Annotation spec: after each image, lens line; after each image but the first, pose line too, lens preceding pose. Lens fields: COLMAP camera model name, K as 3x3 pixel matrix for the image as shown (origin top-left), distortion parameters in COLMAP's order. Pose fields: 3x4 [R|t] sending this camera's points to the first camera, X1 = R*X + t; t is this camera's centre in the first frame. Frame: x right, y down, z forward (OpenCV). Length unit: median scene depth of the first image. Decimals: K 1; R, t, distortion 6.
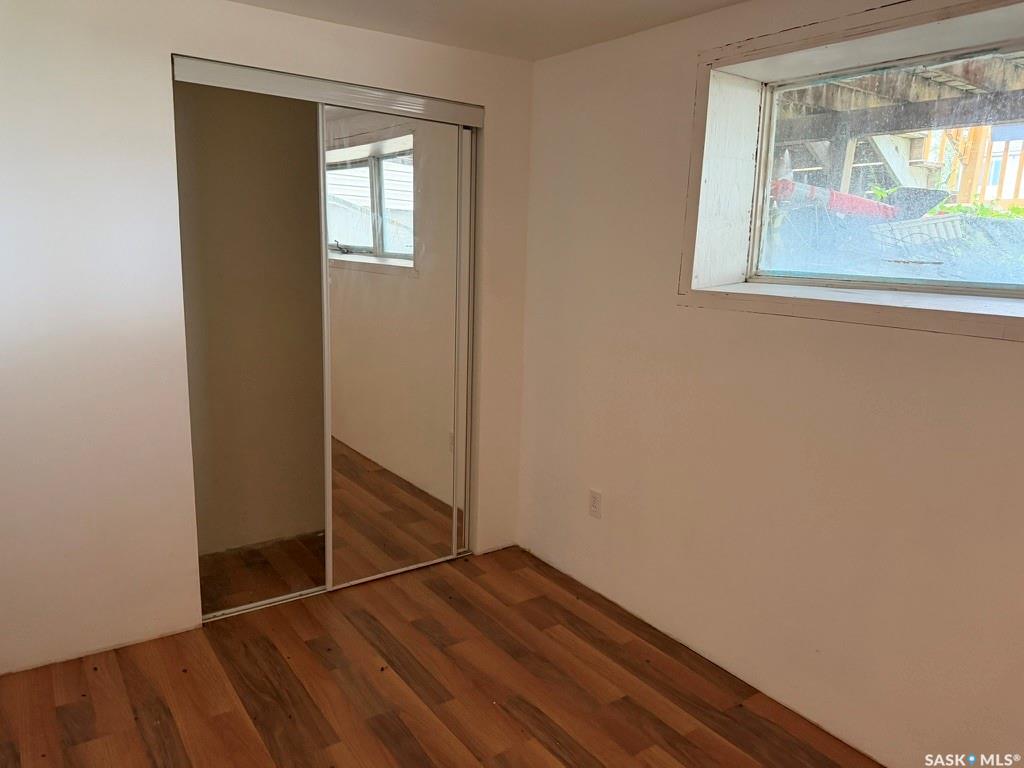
lens RADIAL K [[719.4, 0, 503.0], [0, 719.4, 388.3], [0, 0, 1]] dist [0.035998, -0.047705]
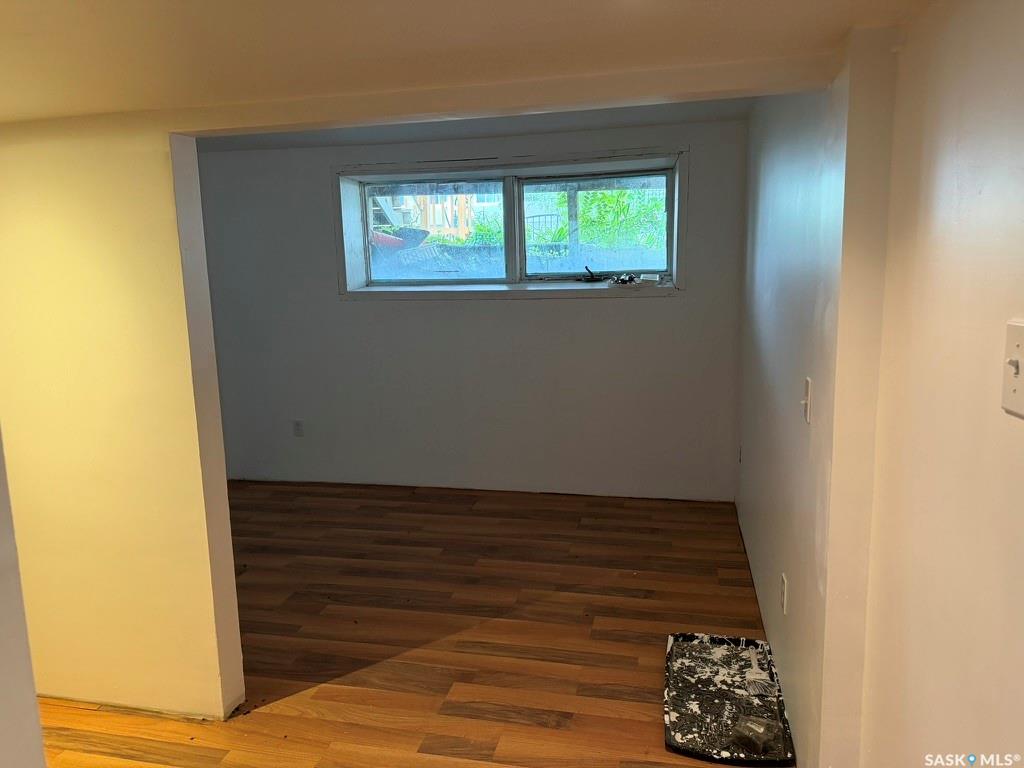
lens RADIAL K [[719.4, 0, 515.7], [0, 719.4, 385.5], [0, 0, 1]] dist [0.035998, -0.047705]
pose [[0.742734, -0.150951, 0.652350, -0.649029], [0.168608, 0.985027, 0.035961, 0.106221], [-0.648010, 0.083282, 0.757065, -0.653315]]
